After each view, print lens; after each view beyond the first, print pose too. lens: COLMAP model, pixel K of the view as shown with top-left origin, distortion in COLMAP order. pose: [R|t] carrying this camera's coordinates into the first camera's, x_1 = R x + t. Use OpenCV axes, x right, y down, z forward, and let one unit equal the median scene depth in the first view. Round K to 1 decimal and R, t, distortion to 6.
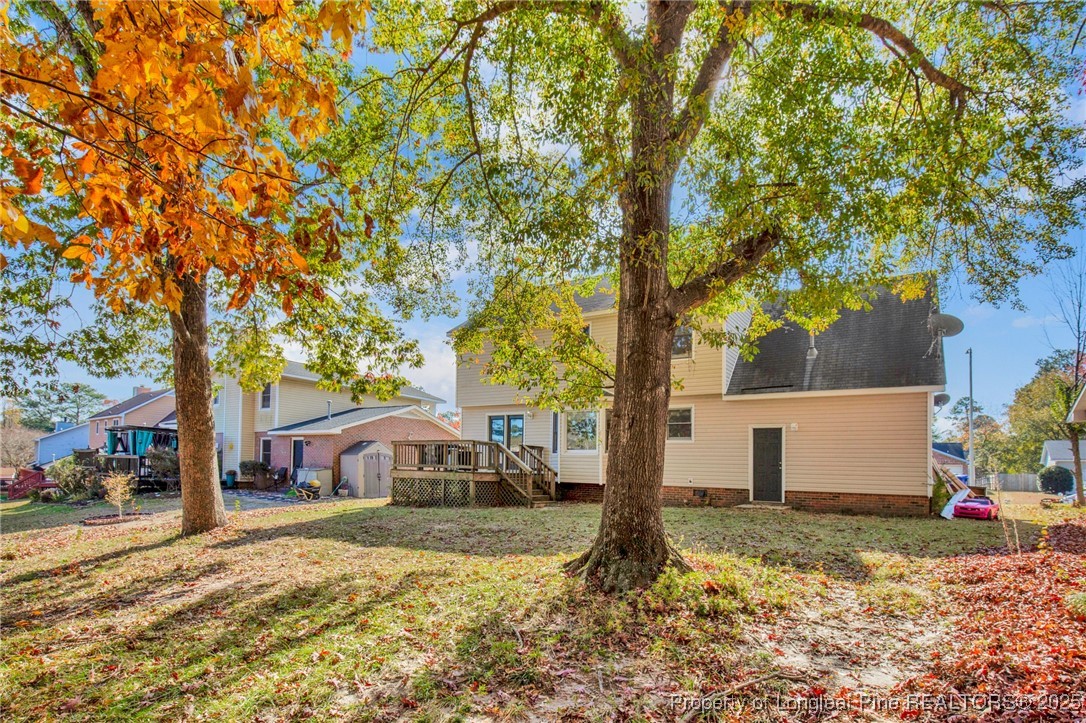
lens RADIAL K [[507.7, 0, 547.5], [0, 507.7, 362.8], [0, 0, 1]] dist [-0.028119, -0.000033]
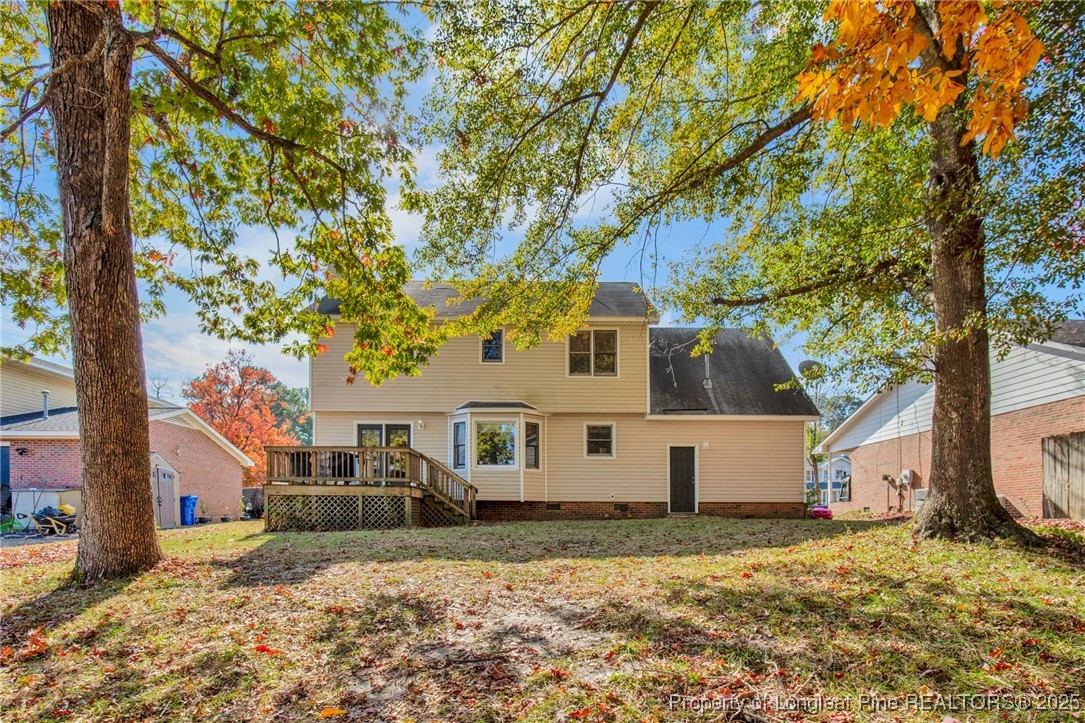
lens RADIAL K [[507.3, 0, 547.0], [0, 507.3, 362.8], [0, 0, 1]] dist [-0.028119, -0.000033]
pose [[0.846247, 0.130072, 0.516670, -0.407666], [-0.092672, 0.990895, -0.097673, 0.080466], [-0.524670, 0.034774, 0.850595, 0.191914]]
